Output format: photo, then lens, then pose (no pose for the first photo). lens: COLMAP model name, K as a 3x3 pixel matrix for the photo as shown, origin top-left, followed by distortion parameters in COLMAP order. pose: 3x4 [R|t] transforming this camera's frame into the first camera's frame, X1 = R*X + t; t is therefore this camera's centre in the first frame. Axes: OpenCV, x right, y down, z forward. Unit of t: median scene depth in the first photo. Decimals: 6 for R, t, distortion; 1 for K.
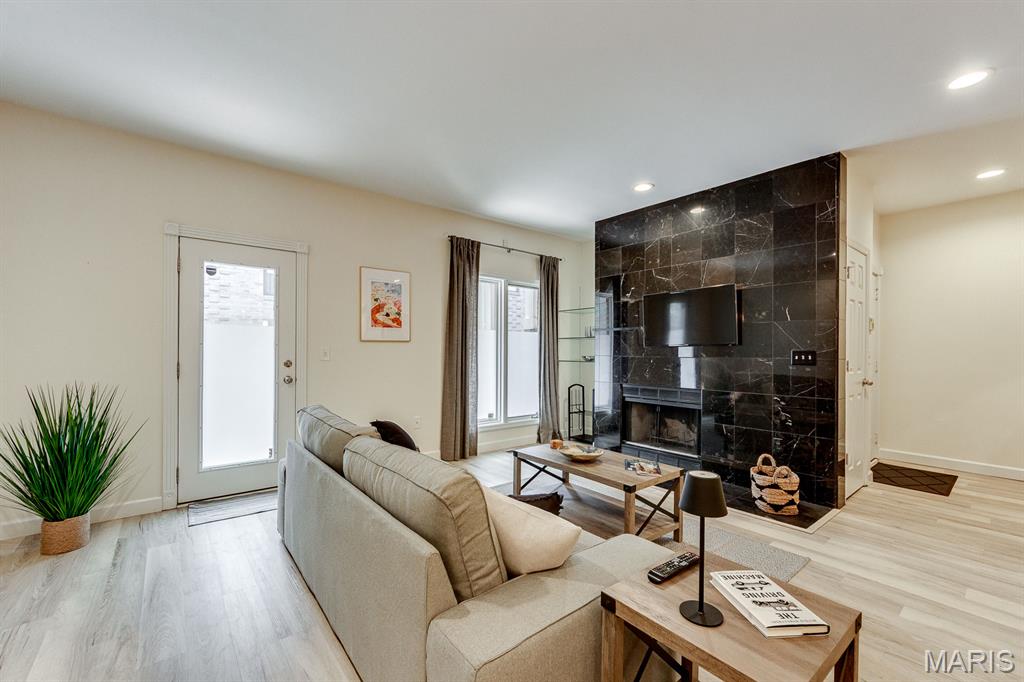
lens RADIAL K [[422.7, 0, 513.7], [0, 422.7, 349.1], [0, 0, 1]] dist [0.001935, 0.001362]
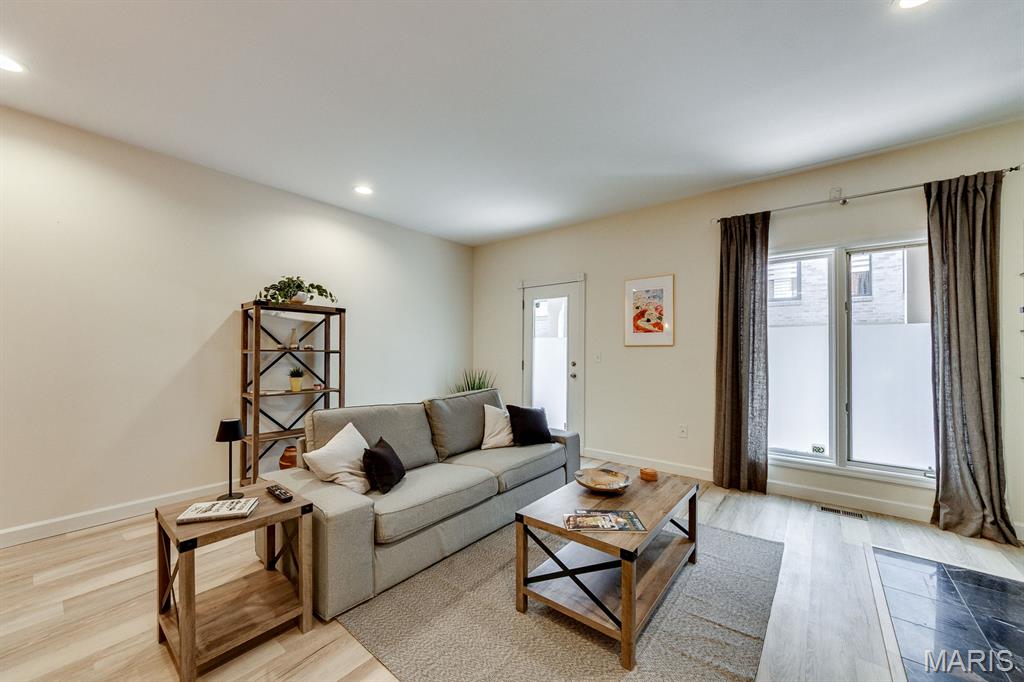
lens RADIAL K [[399.0, 0, 506.9], [0, 399.0, 345.9], [0, 0, 1]] dist [-0.001057, 0.000141]
pose [[0.202585, -0.020470, -0.979051, 0.601108], [-0.002373, 0.999768, -0.021394, 0.004083], [0.979262, 0.006657, 0.202489, 0.461470]]
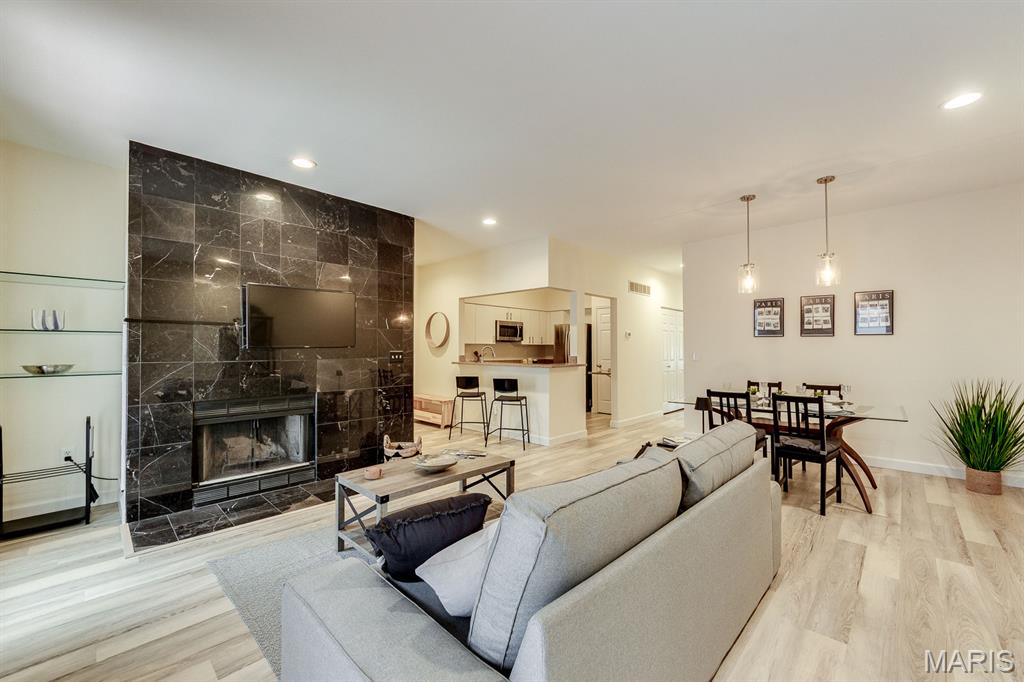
lens RADIAL K [[399.0, 0, 506.8], [0, 399.0, 343.1], [0, 0, 1]] dist [-0.001057, 0.000141]
pose [[-0.104348, 0.013393, 0.994451, -0.509139], [0.001797, 0.999910, -0.013278, -0.005319], [-0.994539, 0.000402, -0.104363, 0.638354]]
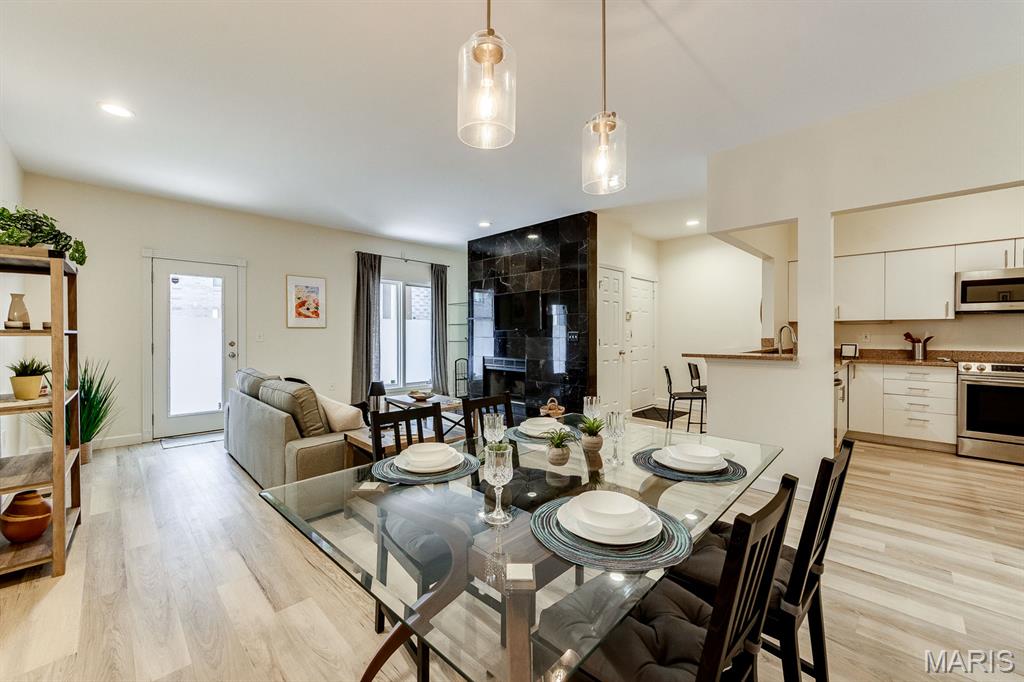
lens RADIAL K [[399.0, 0, 510.5], [0, 399.0, 333.4], [0, 0, 1]] dist [-0.001057, 0.000141]
pose [[0.994342, -0.006393, 0.106033, 0.232286], [0.006130, 0.999977, 0.002807, 0.000701], [-0.106048, -0.002141, 0.994359, -0.395247]]
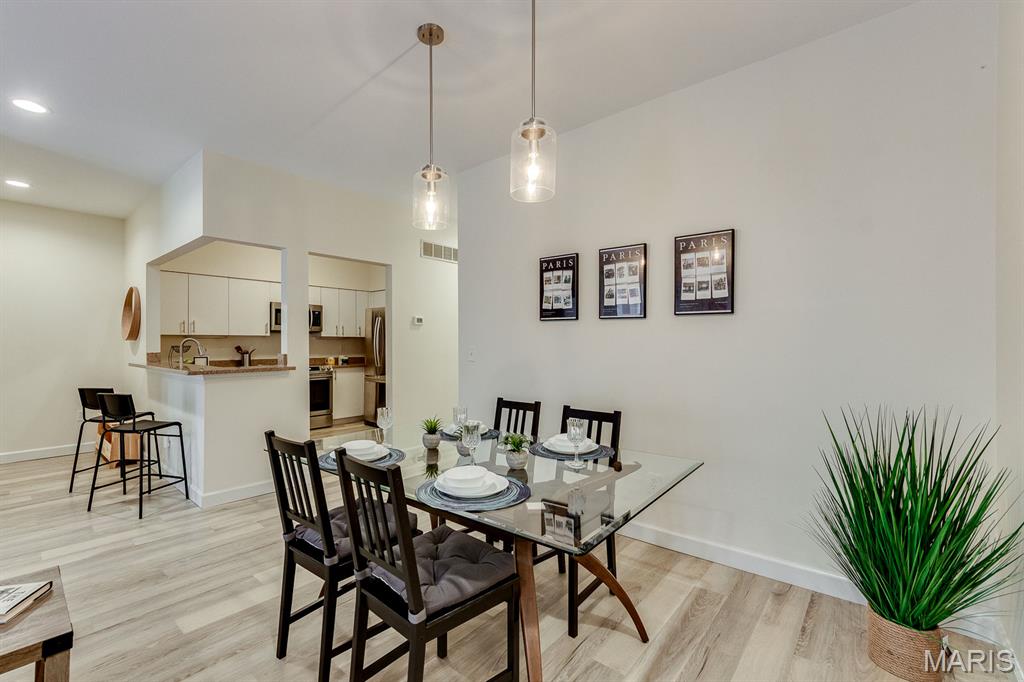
lens RADIAL K [[436.9, 0, 480.1], [0, 436.9, 345.1], [0, 0, 1]] dist [-0.002757, -0.000541]
pose [[-0.153307, -0.006180, 0.988159, -0.148516], [0.004001, 0.999968, 0.006874, -0.001780], [-0.988171, 0.005007, -0.153277, 0.001076]]
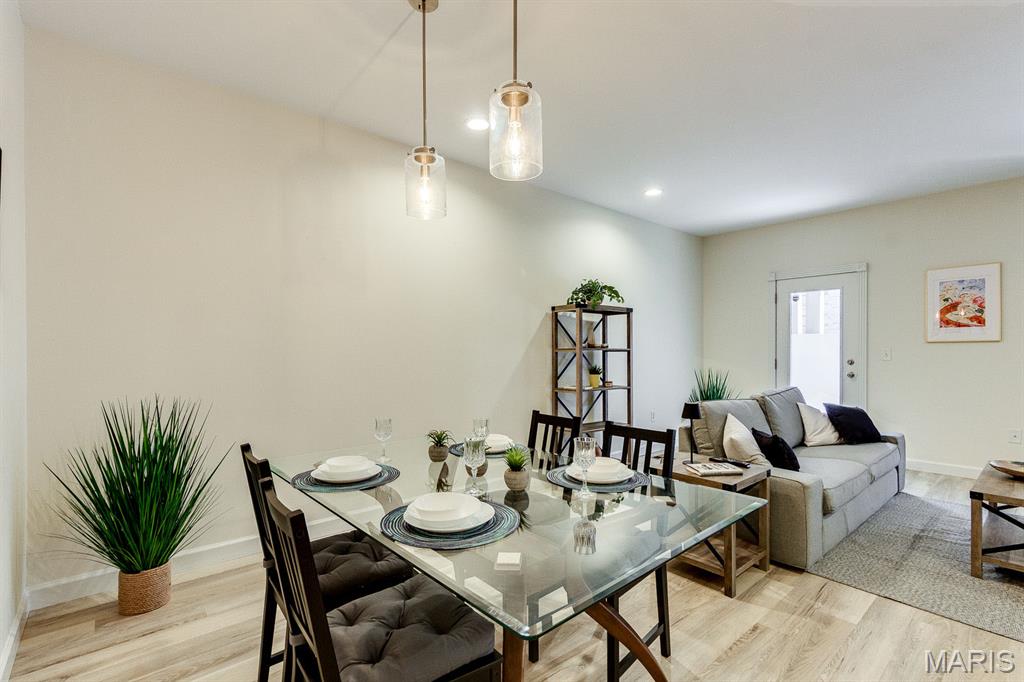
lens RADIAL K [[482.3, 0, 504.2], [0, 482.3, 344.9], [0, 0, 1]] dist [0.002473, -0.000802]
pose [[0.014246, -0.019087, -0.999716, 0.768514], [0.001702, 0.999817, -0.019065, 0.007353], [0.999897, -0.001430, 0.014276, -0.038047]]
